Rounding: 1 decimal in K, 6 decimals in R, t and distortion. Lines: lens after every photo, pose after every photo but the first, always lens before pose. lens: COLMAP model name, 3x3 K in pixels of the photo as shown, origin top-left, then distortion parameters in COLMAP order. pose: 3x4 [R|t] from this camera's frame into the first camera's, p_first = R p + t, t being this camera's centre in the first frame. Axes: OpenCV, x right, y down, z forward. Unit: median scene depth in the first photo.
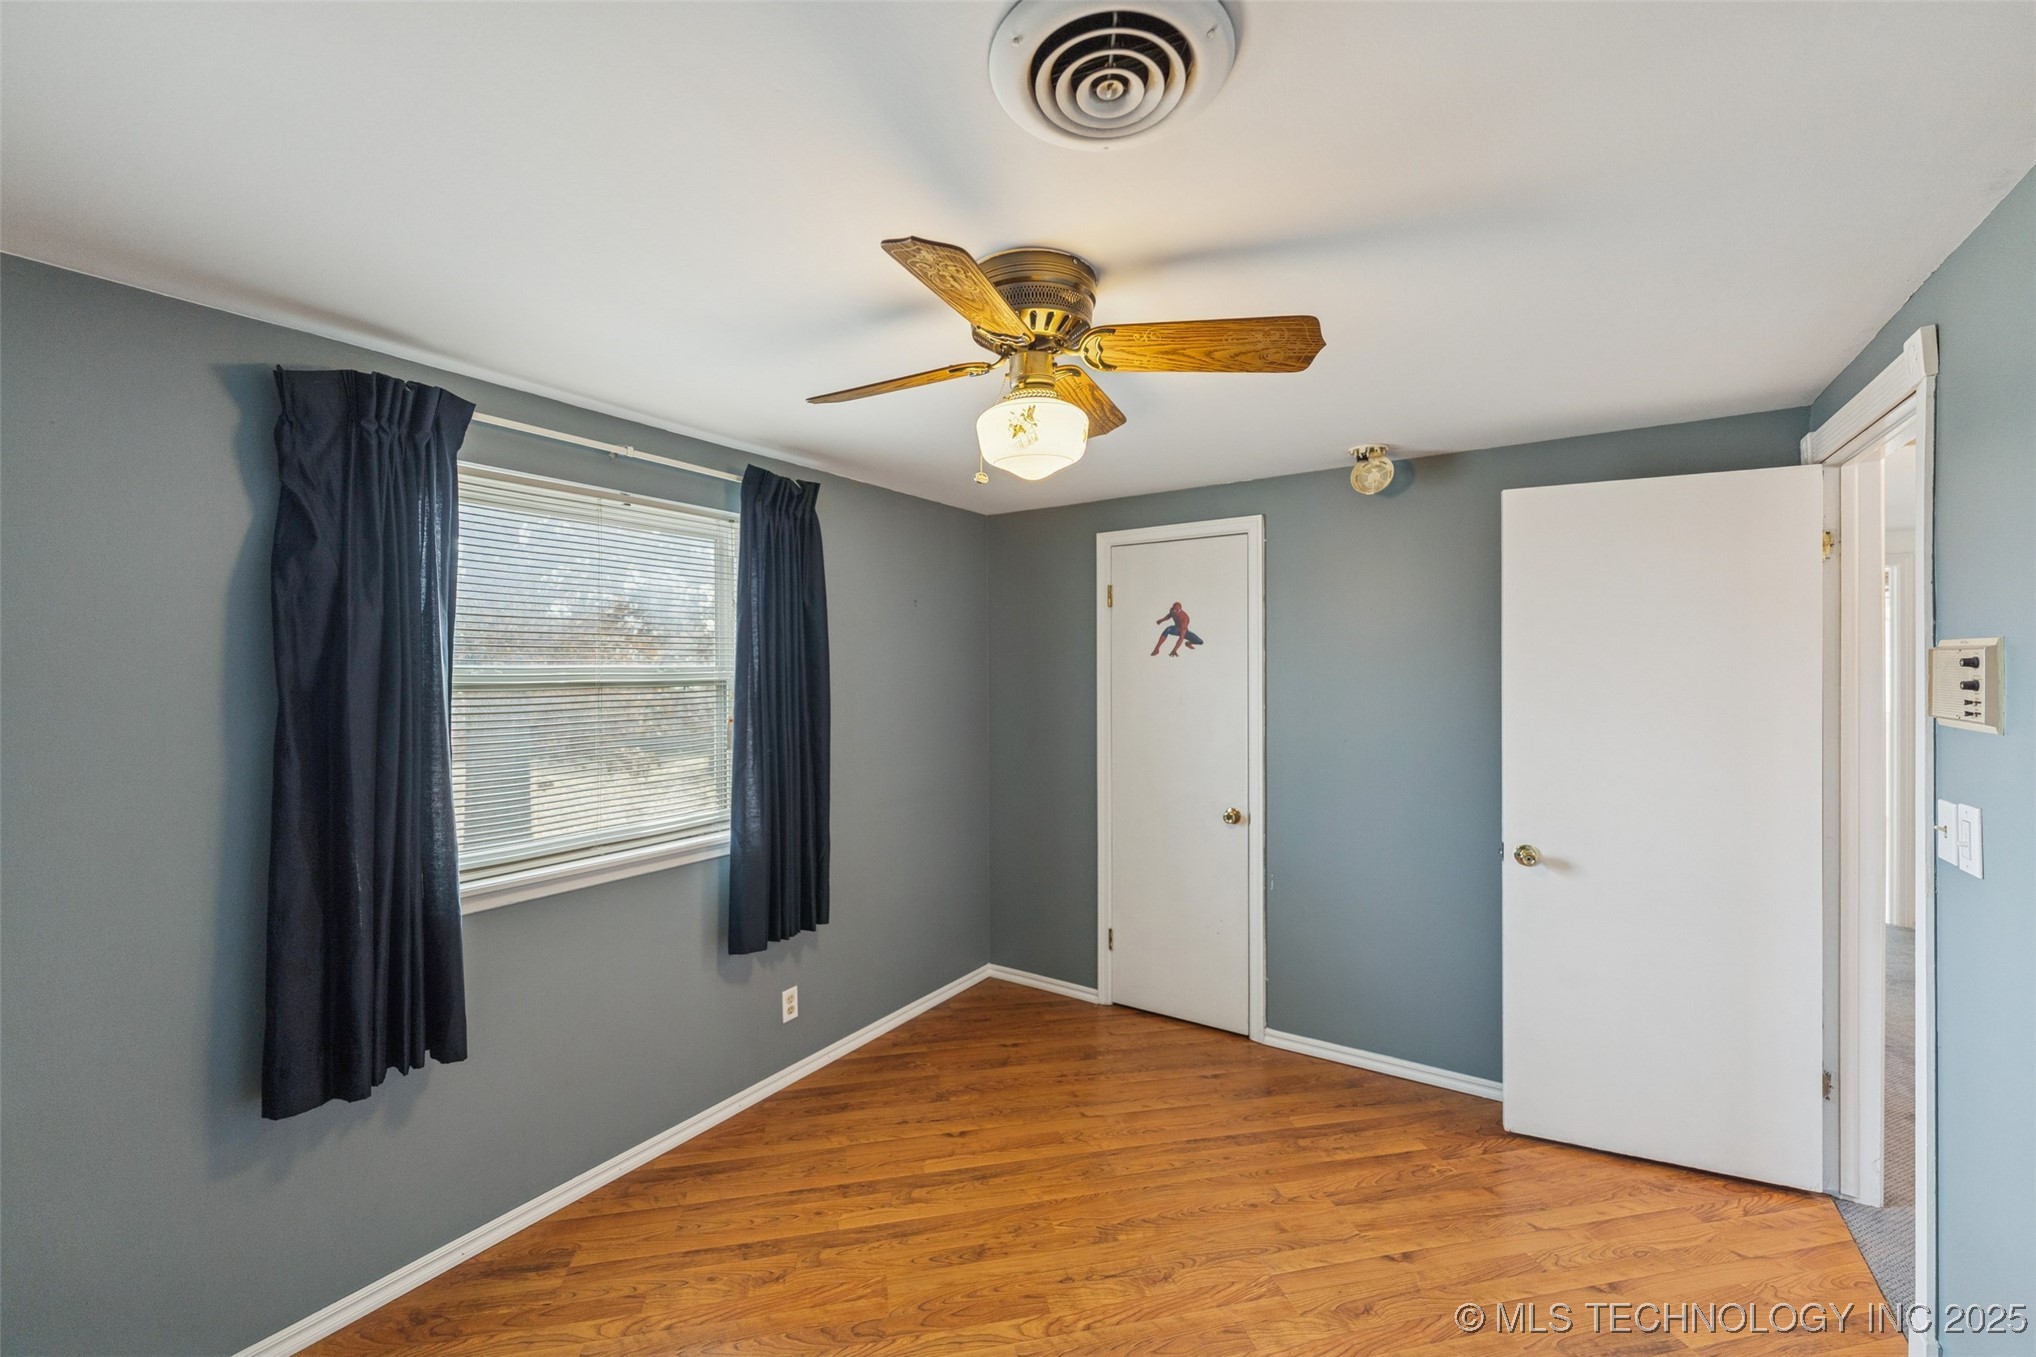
lens RADIAL K [[815.0, 0, 1013.9], [0, 815.0, 675.7], [0, 0, 1]] dist [0.001208, 0.000101]
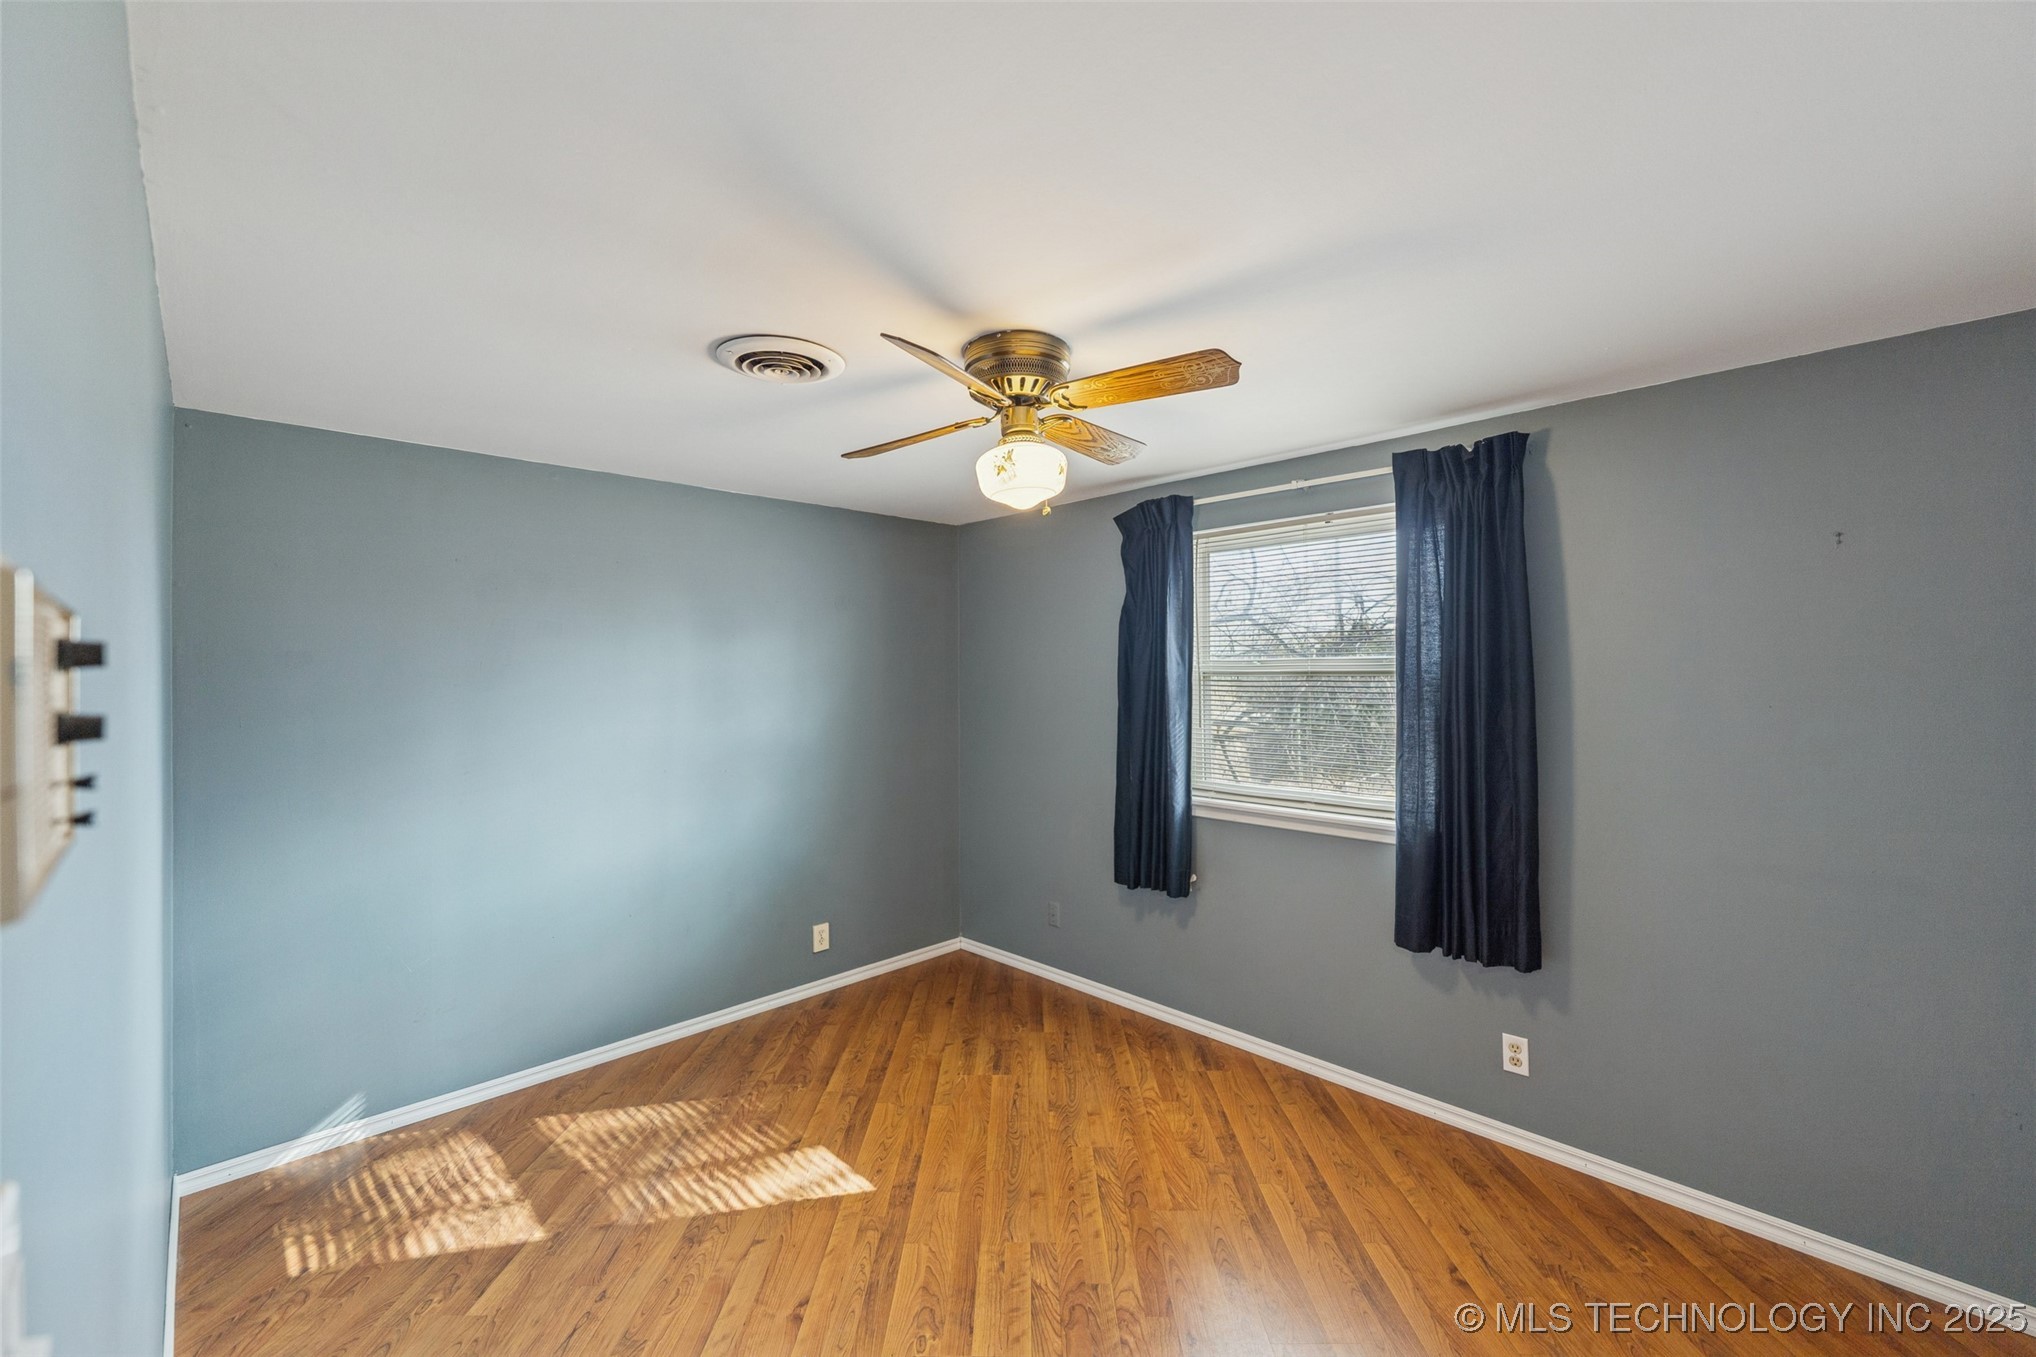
lens RADIAL K [[815.0, 0, 1013.7], [0, 815.0, 673.4], [0, 0, 1]] dist [0.001208, 0.000101]
pose [[-0.202086, 0.012350, -0.979290, 0.938507], [0.004903, 0.999921, 0.011598, -0.006857], [0.979356, -0.002458, -0.202130, 0.949767]]
